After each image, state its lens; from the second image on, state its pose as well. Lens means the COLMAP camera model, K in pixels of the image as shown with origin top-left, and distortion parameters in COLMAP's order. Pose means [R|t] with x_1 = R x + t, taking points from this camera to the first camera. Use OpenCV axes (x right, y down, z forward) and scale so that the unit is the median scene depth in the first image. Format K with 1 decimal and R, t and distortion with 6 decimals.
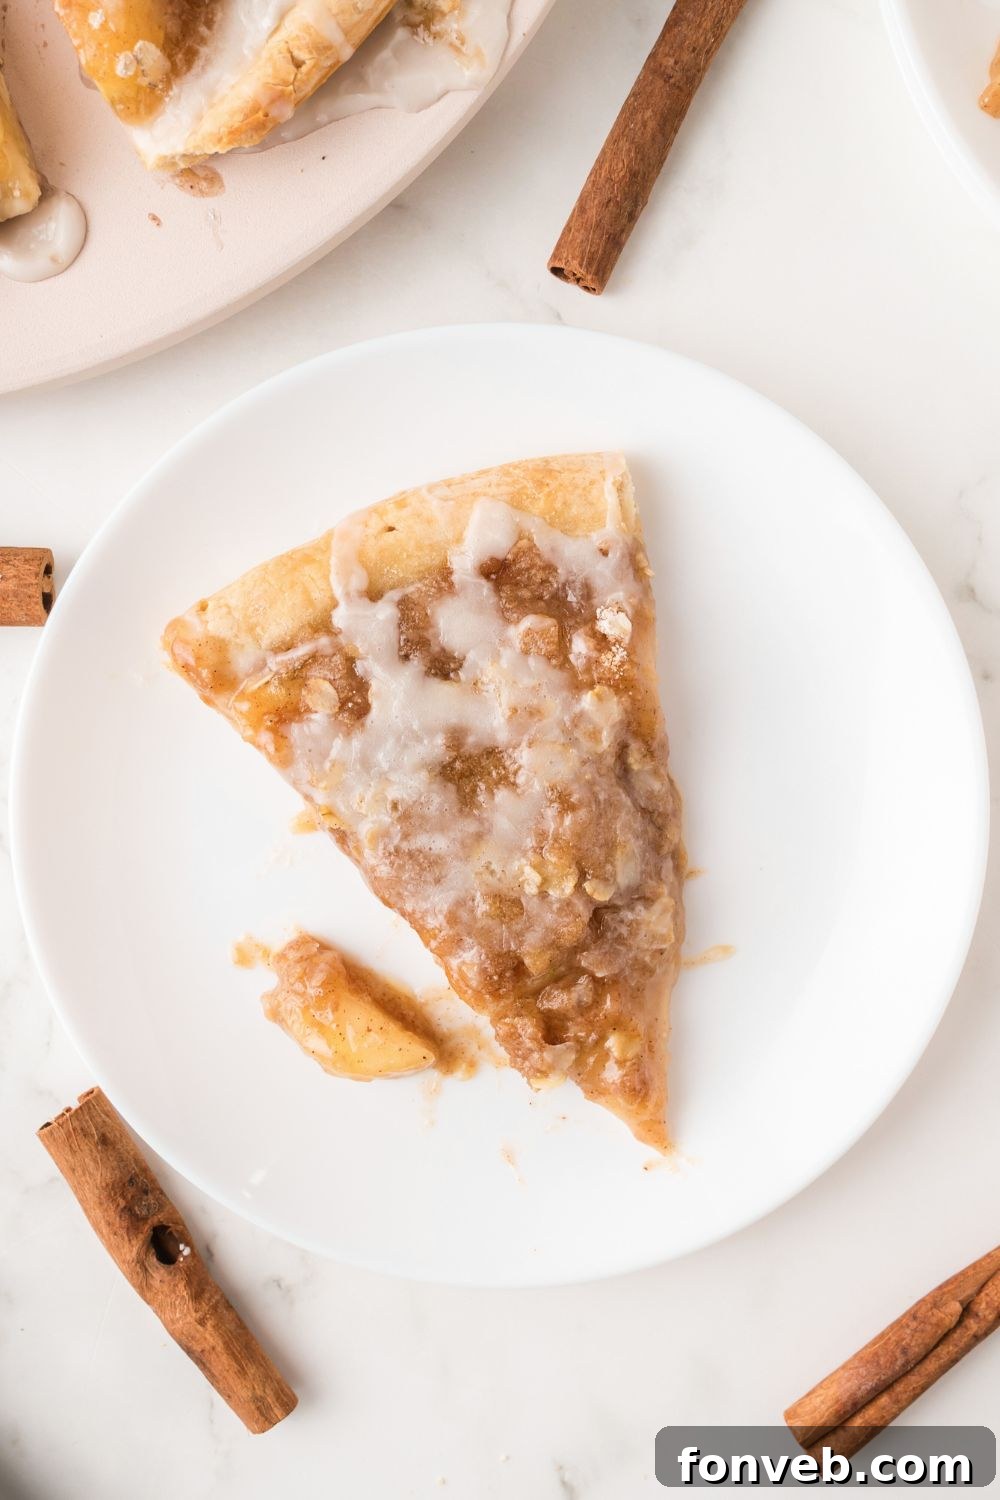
lens RADIAL K [[1516.3, 0, 491.1], [0, 1516.3, 760.5], [0, 0, 1]] dist [-0.016839, 0.000000]
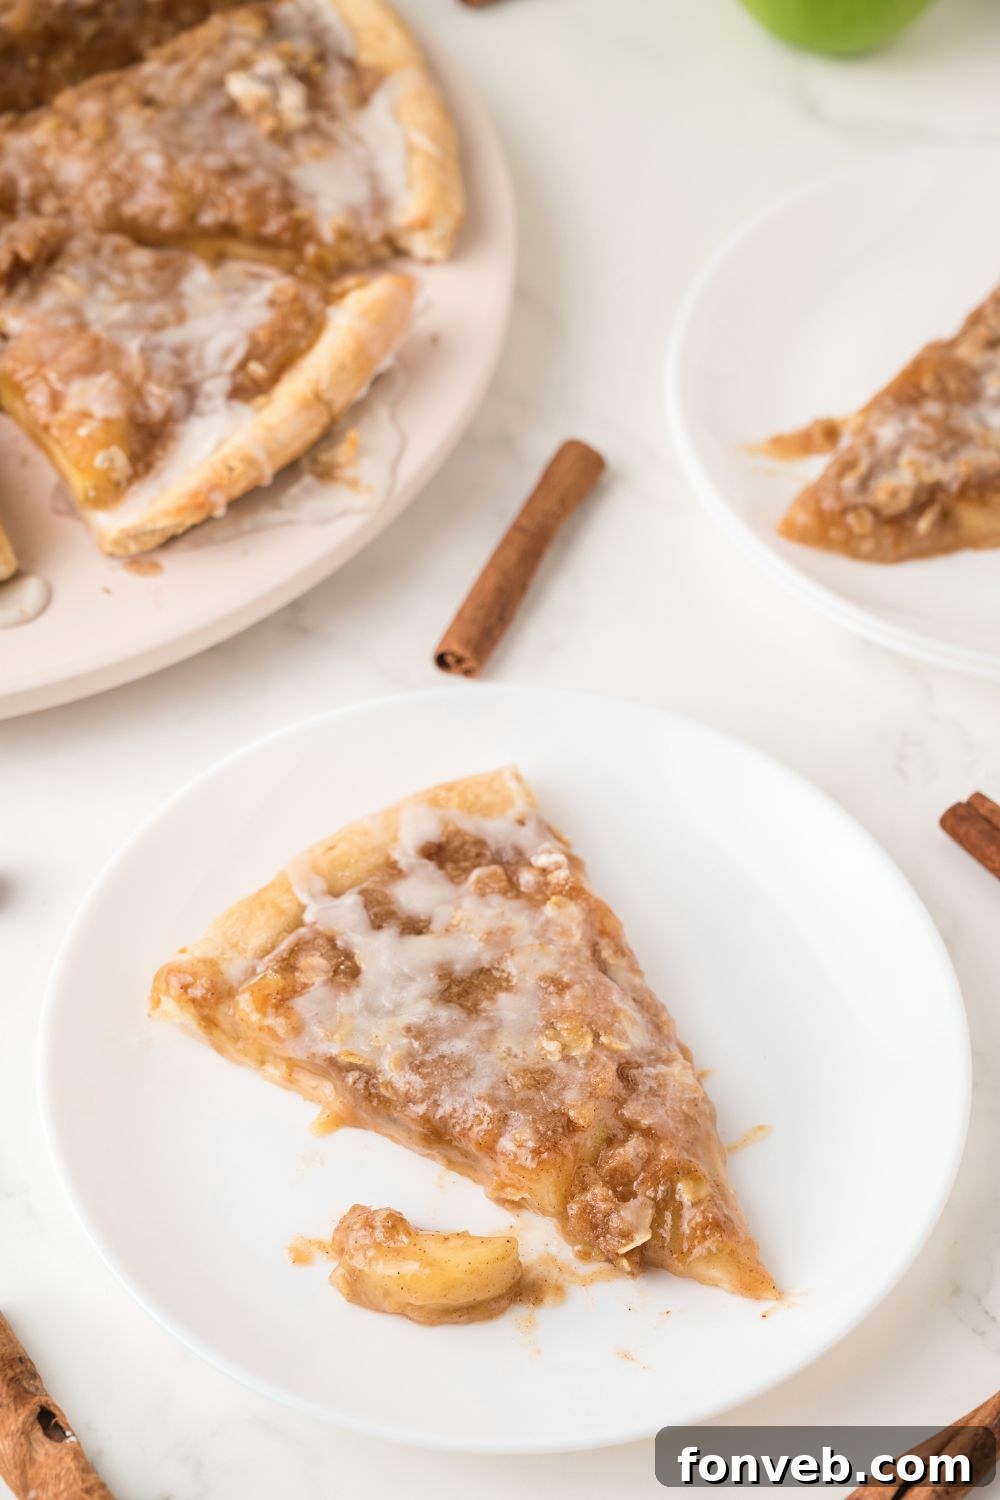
lens RADIAL K [[3175.1, 0, 508.2], [0, 3175.1, 742.6], [0, 0, 1]] dist [0.022984, 0.000000]
pose [[0.998775, -0.022337, 0.044155, -0.014525], [0.046703, 0.720387, -0.691998, 1.540754], [-0.016351, 0.693213, 0.720548, -0.777971]]
